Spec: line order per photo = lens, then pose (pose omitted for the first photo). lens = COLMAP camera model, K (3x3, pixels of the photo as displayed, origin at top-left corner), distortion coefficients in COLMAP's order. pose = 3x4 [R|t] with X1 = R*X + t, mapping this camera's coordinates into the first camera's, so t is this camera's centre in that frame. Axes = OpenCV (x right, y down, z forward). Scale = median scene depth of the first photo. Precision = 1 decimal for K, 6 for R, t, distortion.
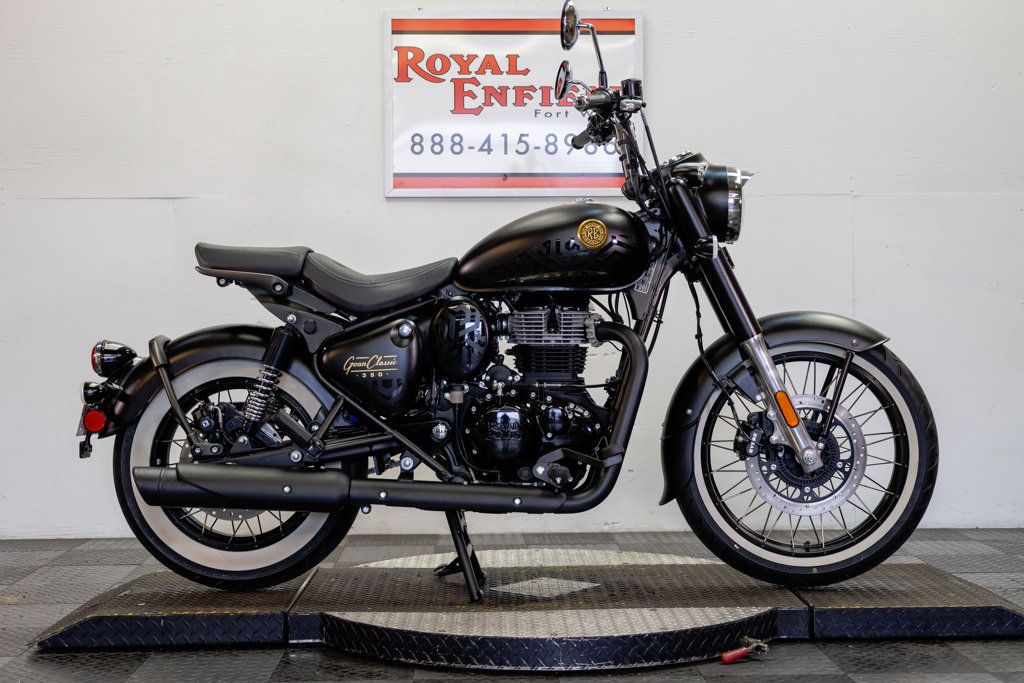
lens RADIAL K [[1467.4, 0, 514.2], [0, 1467.4, 341.1], [0, 0, 1]] dist [0.012939, -0.001875]
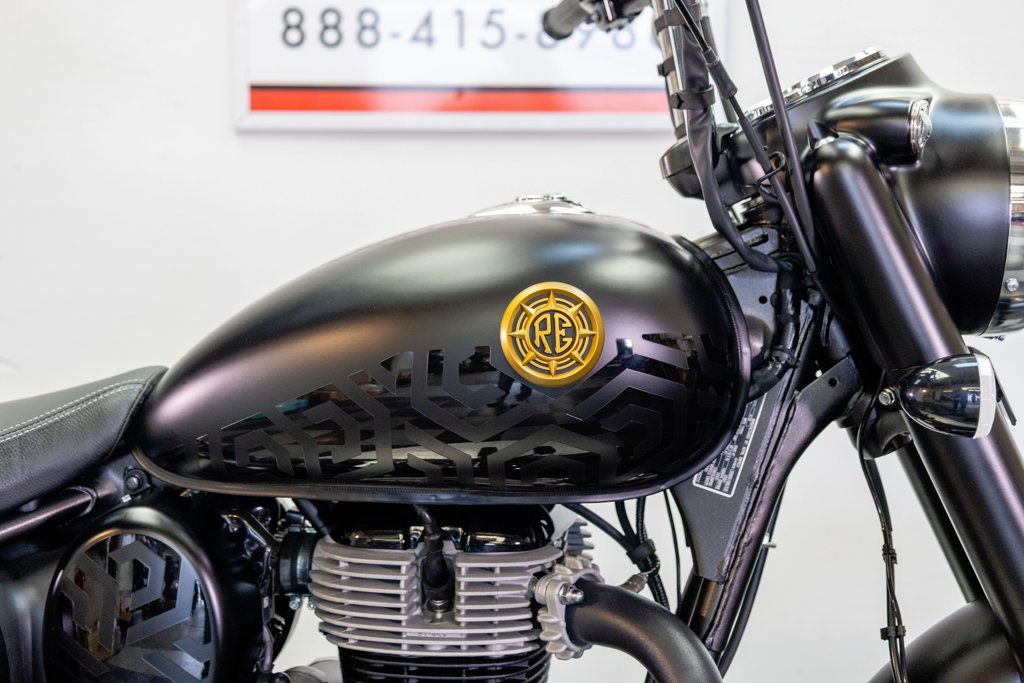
lens RADIAL K [[1473.2, 0, 512.0], [0, 1473.2, 341.5], [0, 0, 1]] dist [0.015412, -0.026707]
pose [[0.998614, 0.013301, -0.050922, 0.058698], [-0.009490, 0.997186, 0.074366, -0.090548], [0.051768, -0.073780, 0.995930, 0.683302]]
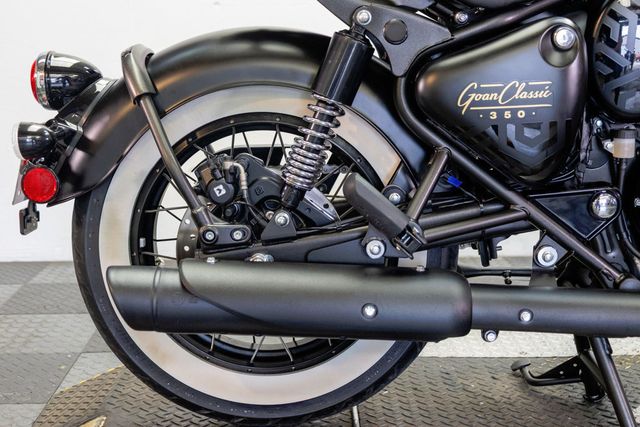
lens RADIAL K [[916.6, 0, 320.0], [0, 916.6, 213.5], [0, 0, 1]] dist [0.030030, 0.040290]
pose [[0.999994, 0.002110, 0.002639, -0.166604], [-0.002548, 0.983864, 0.178898, -0.003528], [-0.002219, -0.178904, 0.983864, 0.609215]]
